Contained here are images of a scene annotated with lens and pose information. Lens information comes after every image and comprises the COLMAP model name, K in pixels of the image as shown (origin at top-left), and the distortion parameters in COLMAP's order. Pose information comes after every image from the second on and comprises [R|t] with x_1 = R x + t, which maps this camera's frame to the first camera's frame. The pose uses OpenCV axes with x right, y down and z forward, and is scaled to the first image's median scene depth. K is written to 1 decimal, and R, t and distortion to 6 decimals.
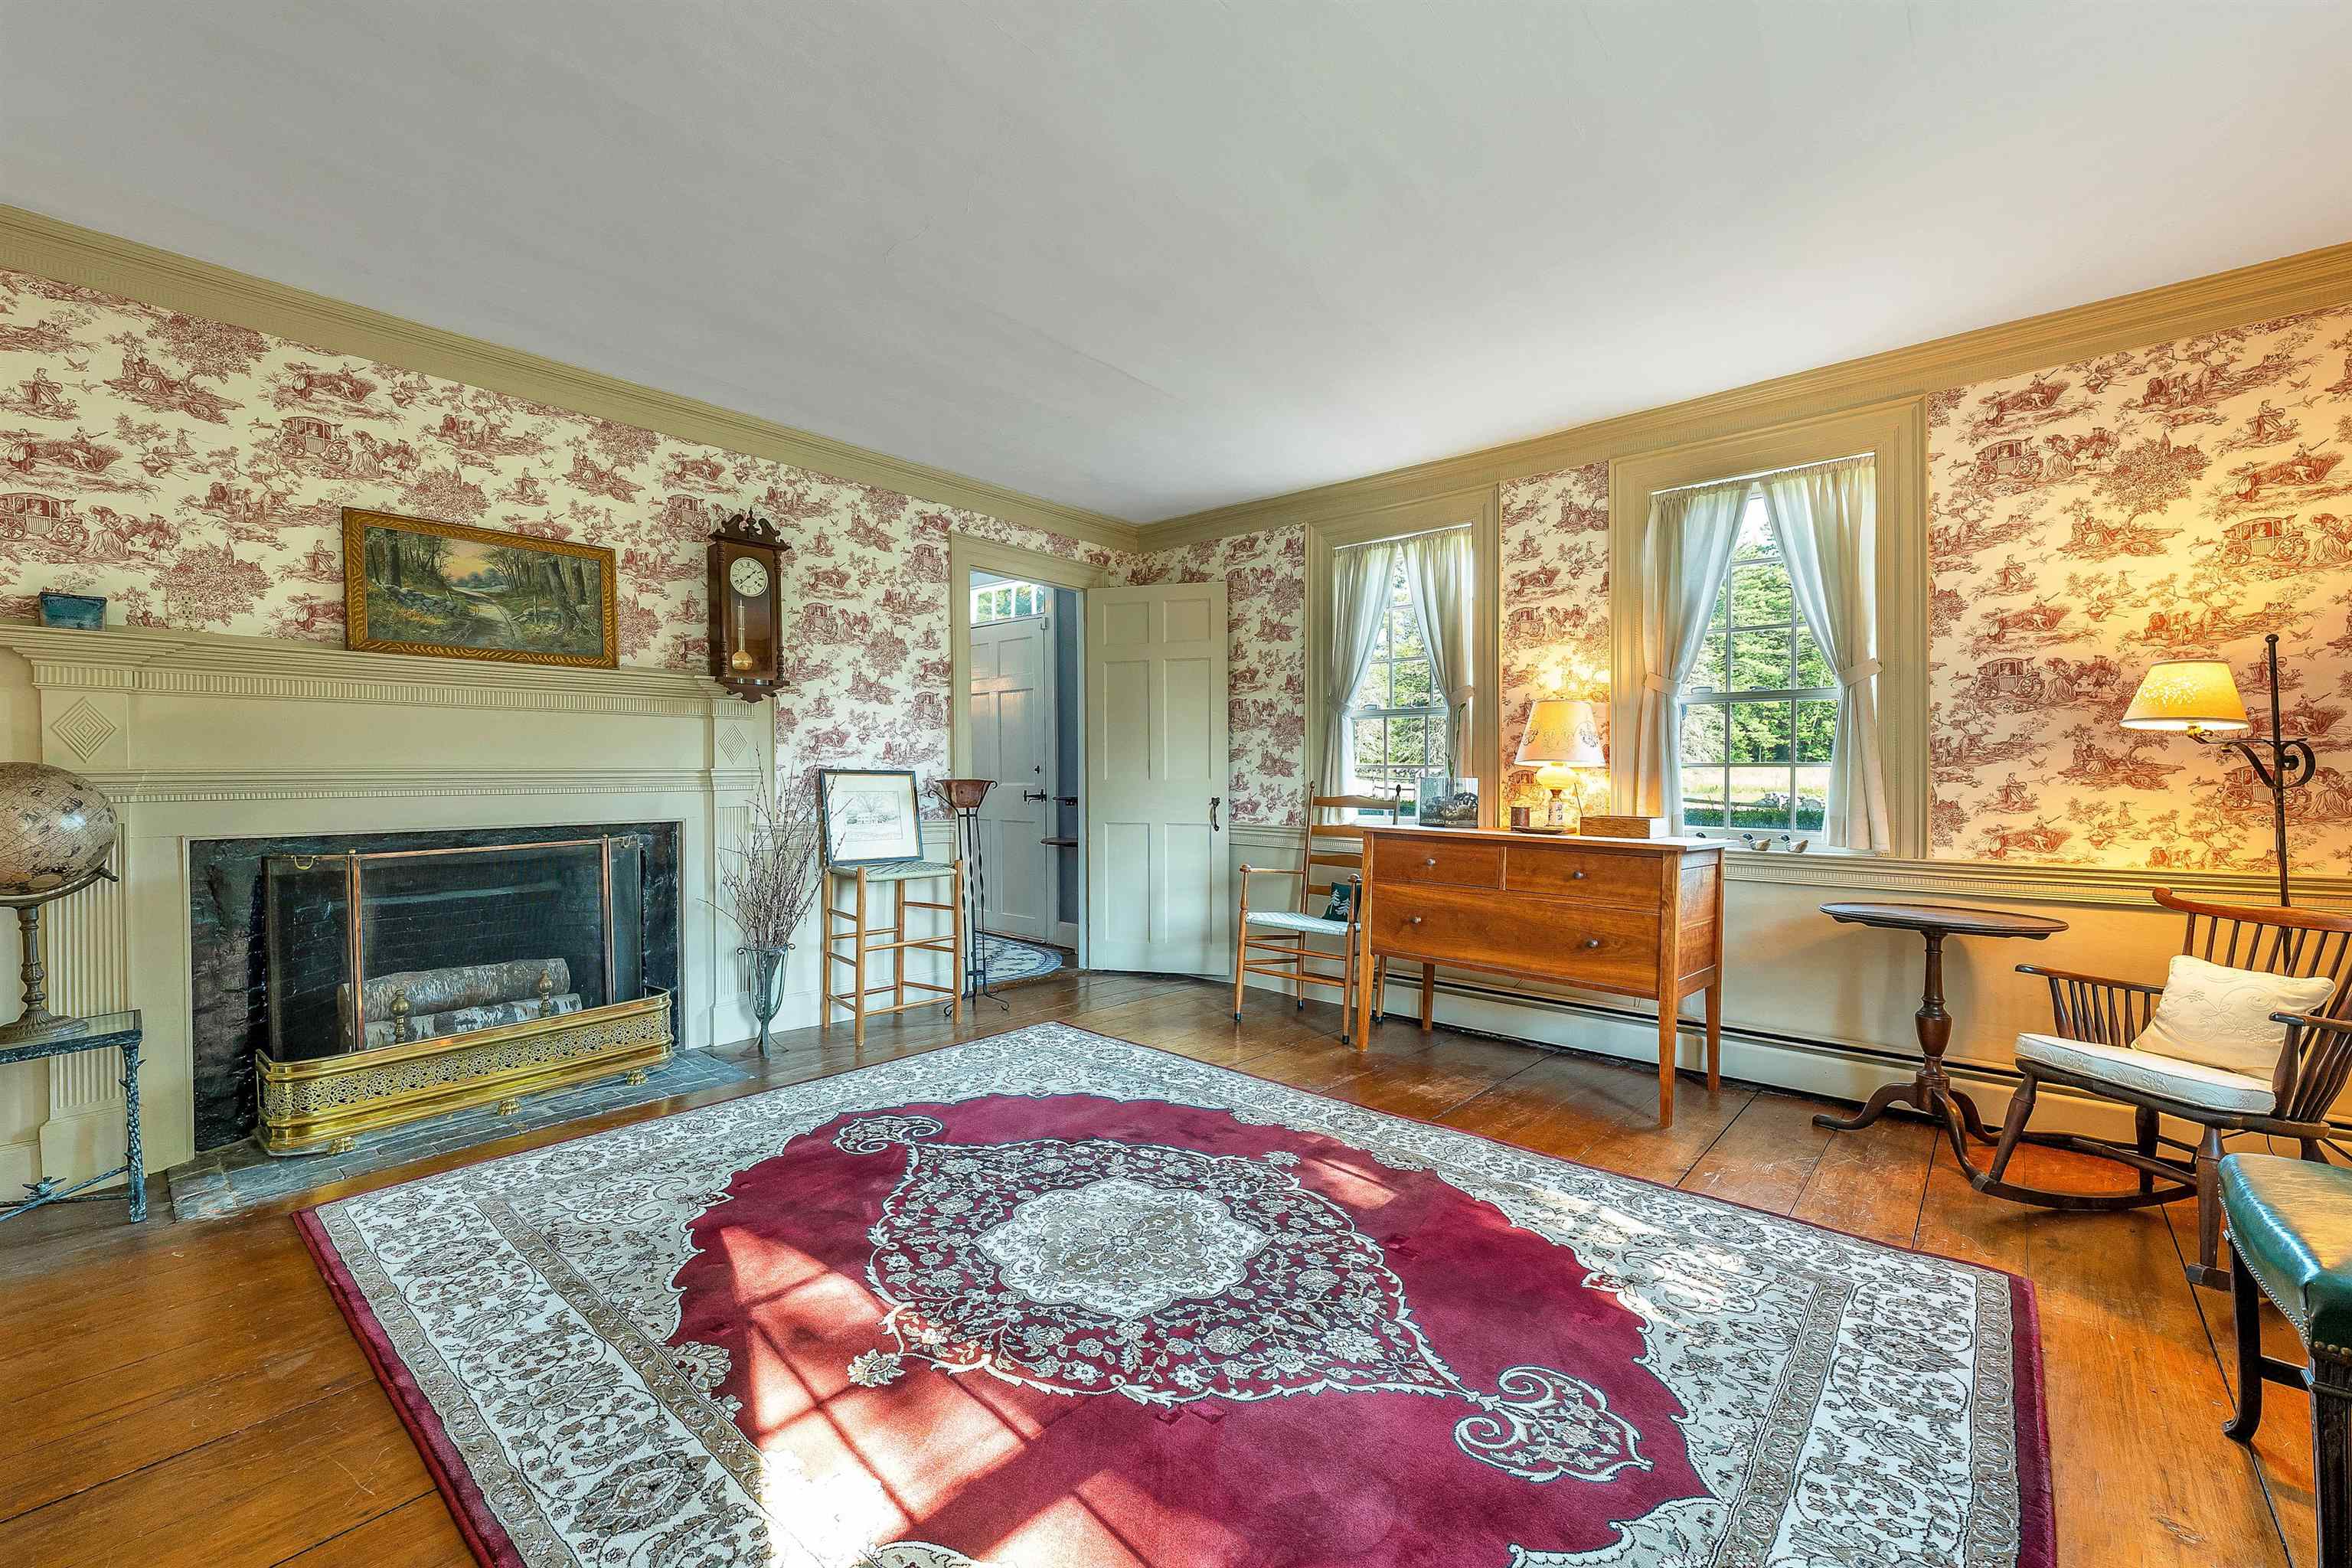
lens RADIAL K [[962.3, 0, 1173.4], [0, 962.3, 777.4], [0, 0, 1]] dist [0.001245, 0.000394]
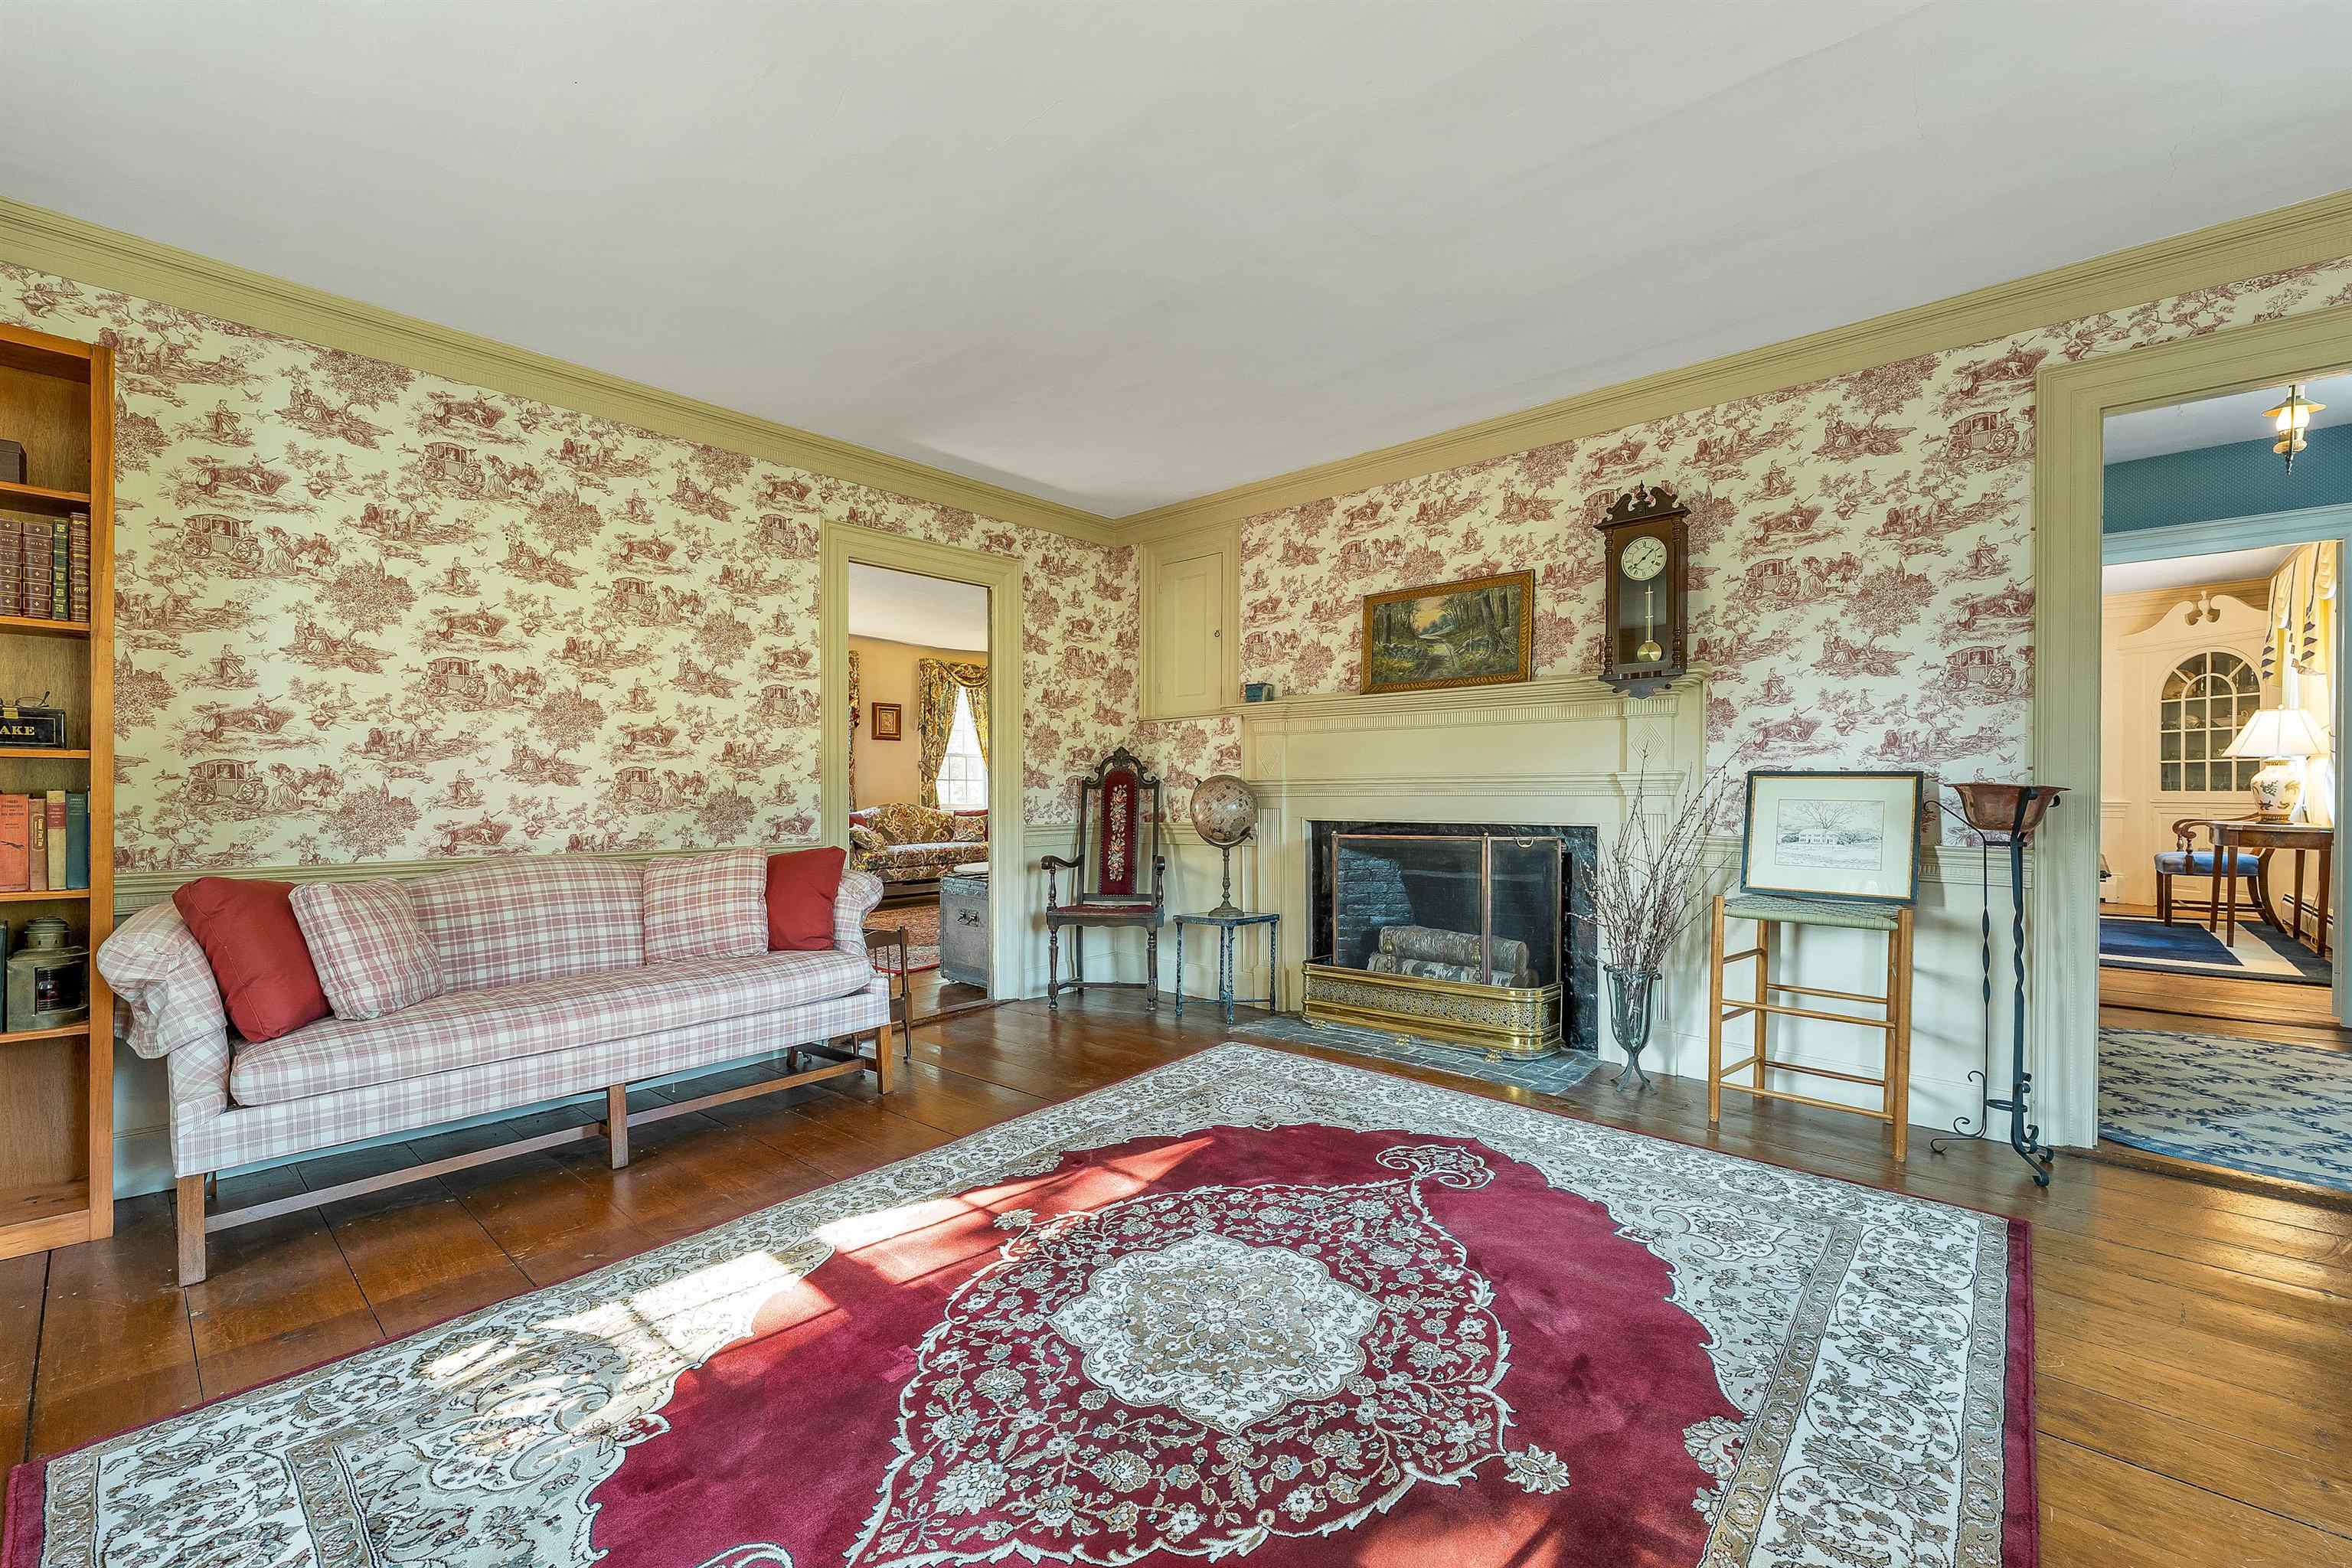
lens RADIAL K [[973.5, 0, 1176.4], [0, 973.5, 801.0], [0, 0, 1]] dist [0.002623, -0.000035]
pose [[-0.019847, 0.016665, -0.999664, 0.653381], [0.000187, 0.999861, 0.016665, 0.004206], [0.999803, 0.000144, -0.019847, 0.788420]]
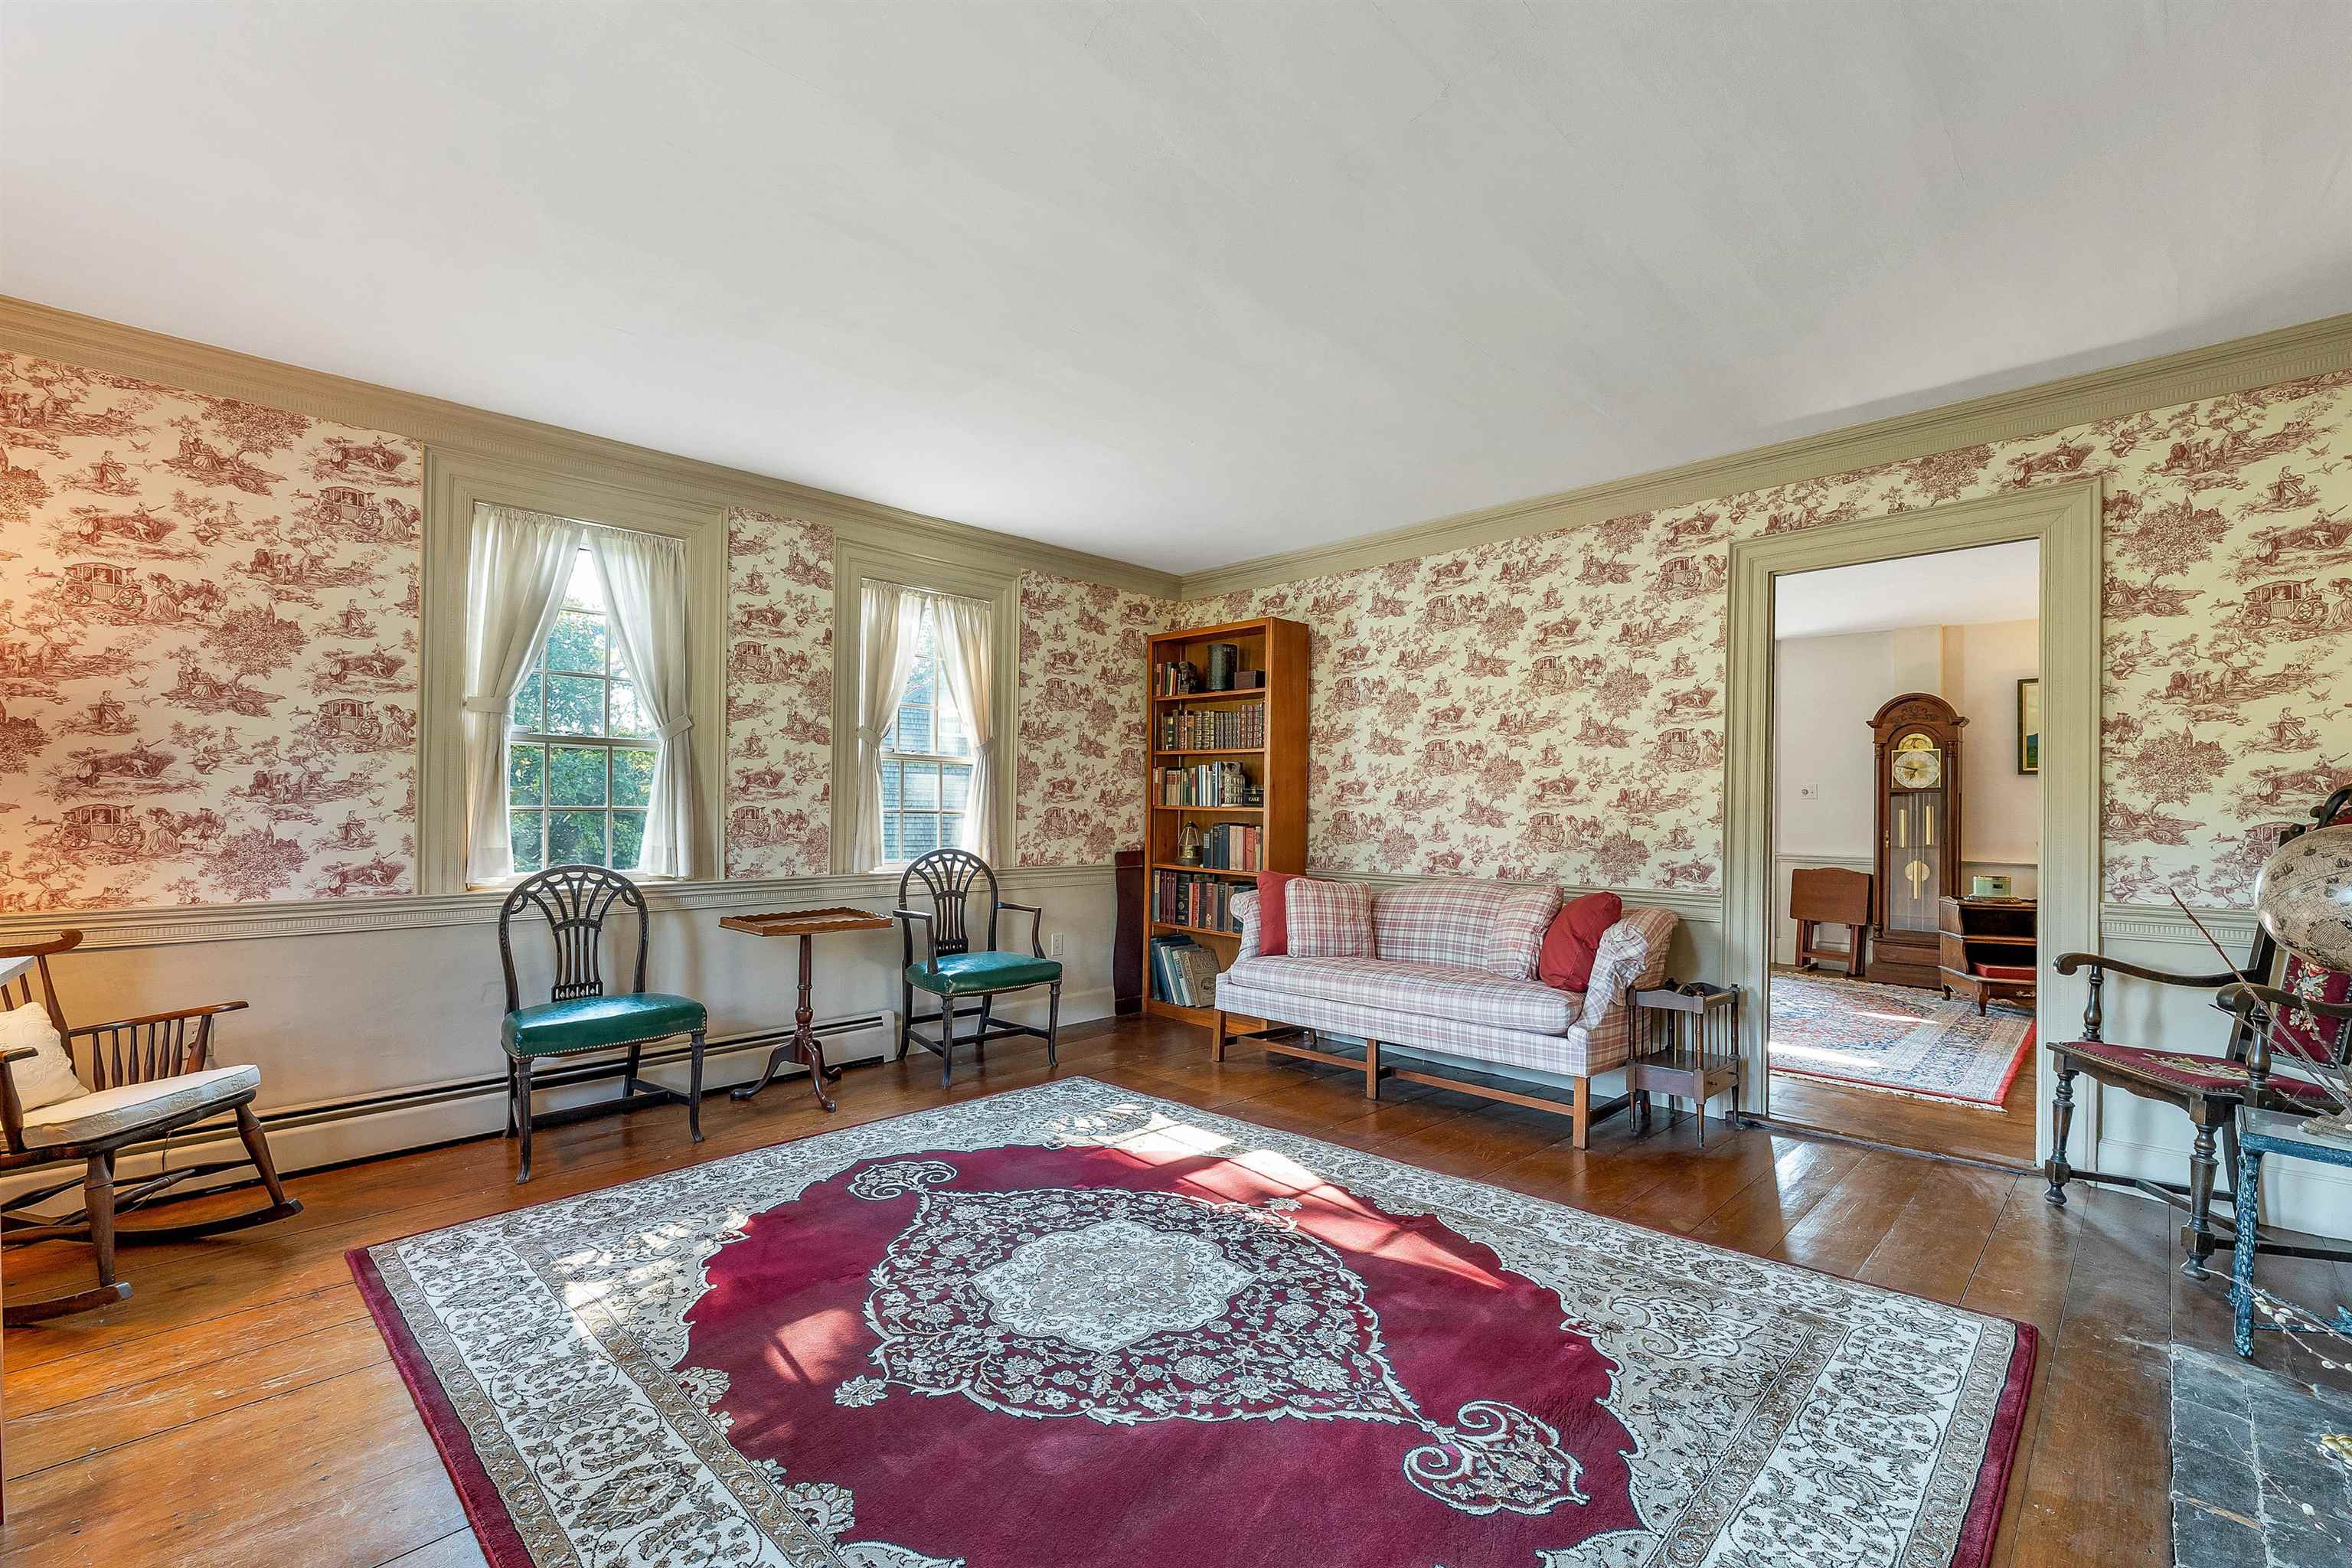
lens RADIAL K [[973.5, 0, 1176.4], [0, 973.5, 801.0], [0, 0, 1]] dist [0.002623, -0.000035]
pose [[-0.997488, -0.006426, 0.070542, -0.152418], [-0.007326, 0.999895, -0.012509, -0.014719], [-0.070454, -0.012995, -0.997430, 1.641653]]
